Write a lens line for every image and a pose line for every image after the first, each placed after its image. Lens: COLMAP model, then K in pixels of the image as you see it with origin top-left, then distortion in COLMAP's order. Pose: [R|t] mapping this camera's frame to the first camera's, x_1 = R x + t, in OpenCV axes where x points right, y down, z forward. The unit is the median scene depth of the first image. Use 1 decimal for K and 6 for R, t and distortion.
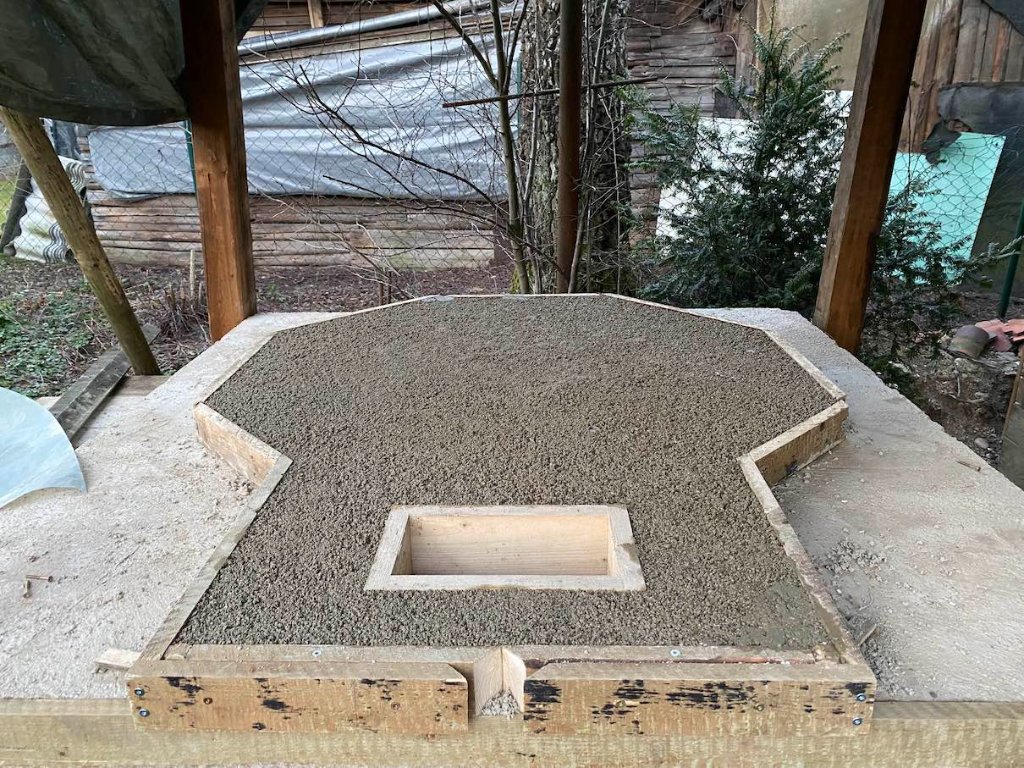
lens RADIAL K [[792.0, 0, 507.3], [0, 792.0, 380.7], [0, 0, 1]] dist [0.013604, 0.001472]
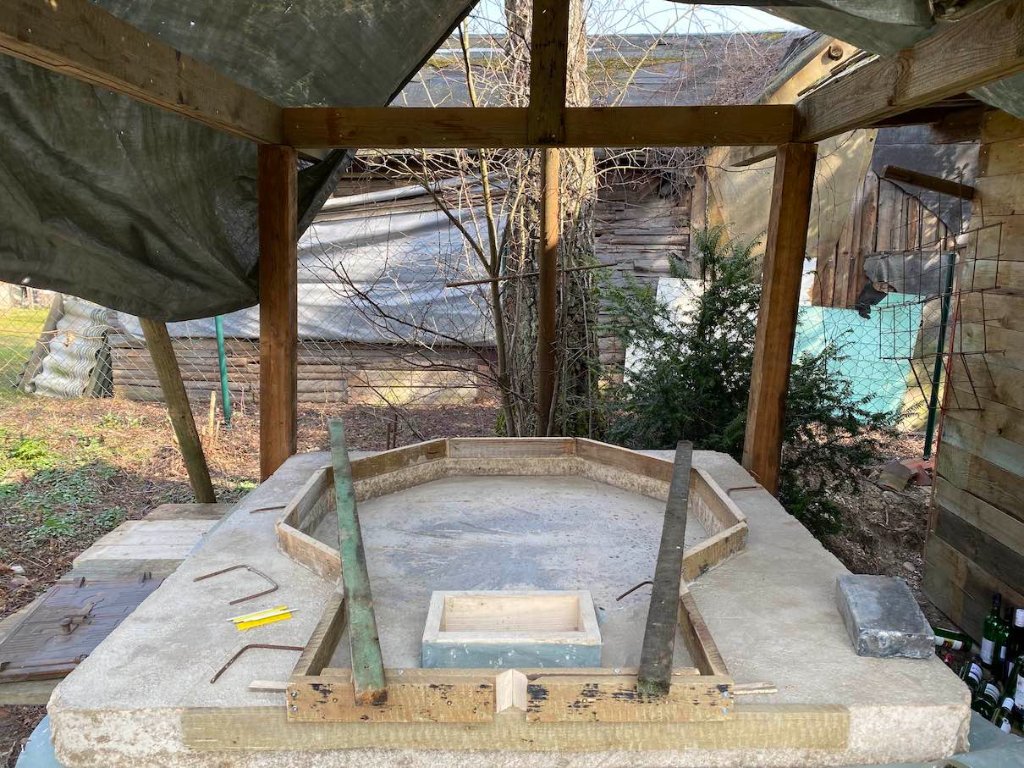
lens RADIAL K [[774.9, 0, 510.1], [0, 774.9, 381.6], [0, 0, 1]] dist [0.021596, 0.001798]
pose [[0.999479, 0.008375, 0.031159, -0.018085], [-0.003126, 0.986313, -0.164855, 0.004061], [-0.032114, 0.164672, 0.985825, -0.183973]]
